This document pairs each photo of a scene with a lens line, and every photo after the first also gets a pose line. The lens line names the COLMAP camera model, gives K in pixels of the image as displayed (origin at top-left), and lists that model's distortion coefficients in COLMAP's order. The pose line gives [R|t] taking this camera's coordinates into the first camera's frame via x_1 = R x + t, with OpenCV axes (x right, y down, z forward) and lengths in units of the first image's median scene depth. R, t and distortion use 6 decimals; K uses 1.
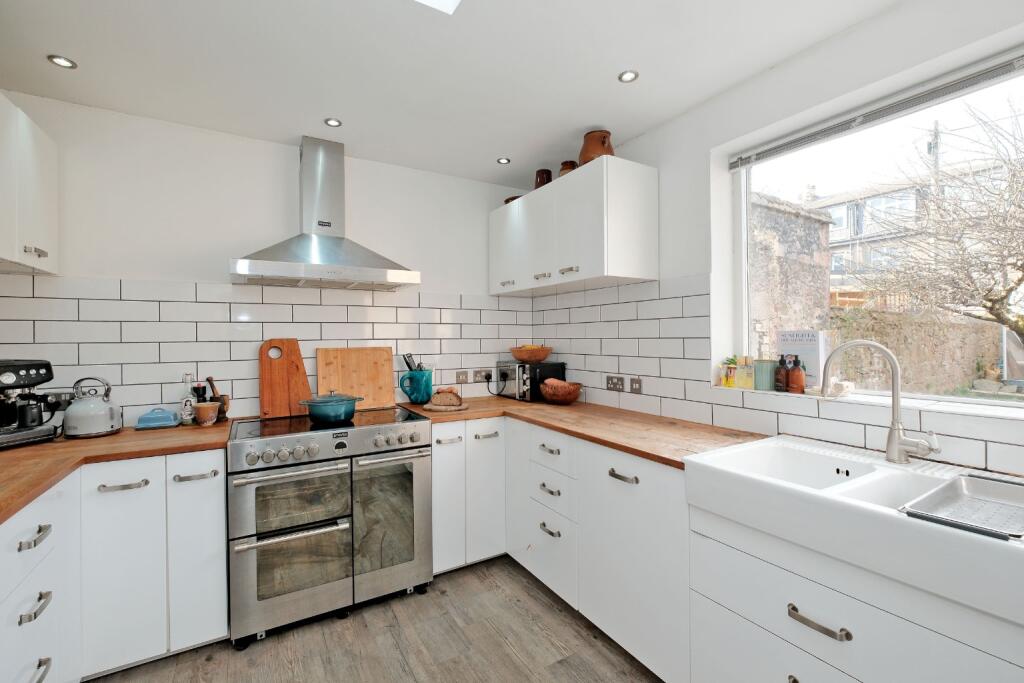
lens RADIAL K [[439.7, 0, 512.0], [0, 439.7, 341.5], [0, 0, 1]] dist [-0.011842, 0.006051]
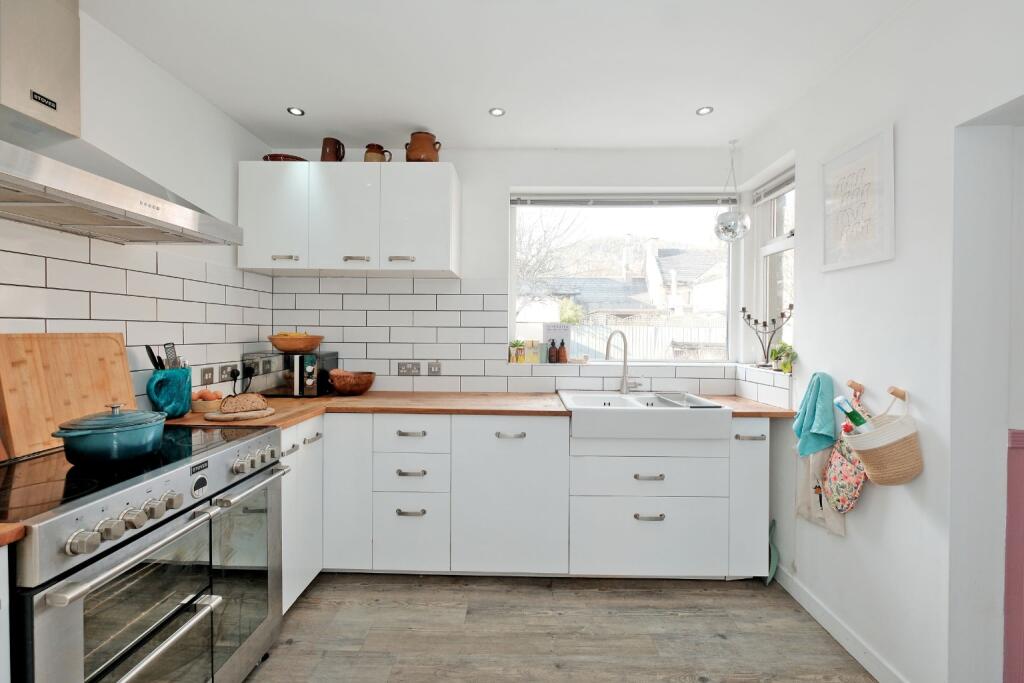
lens RADIAL K [[439.7, 0, 512.0], [0, 439.7, 341.5], [0, 0, 1]] dist [-0.011842, 0.006051]
pose [[0.535857, -0.006449, 0.844284, -0.540111], [-0.004911, 0.999930, 0.010755, 0.016122], [-0.844295, -0.009909, 0.535788, 0.215547]]
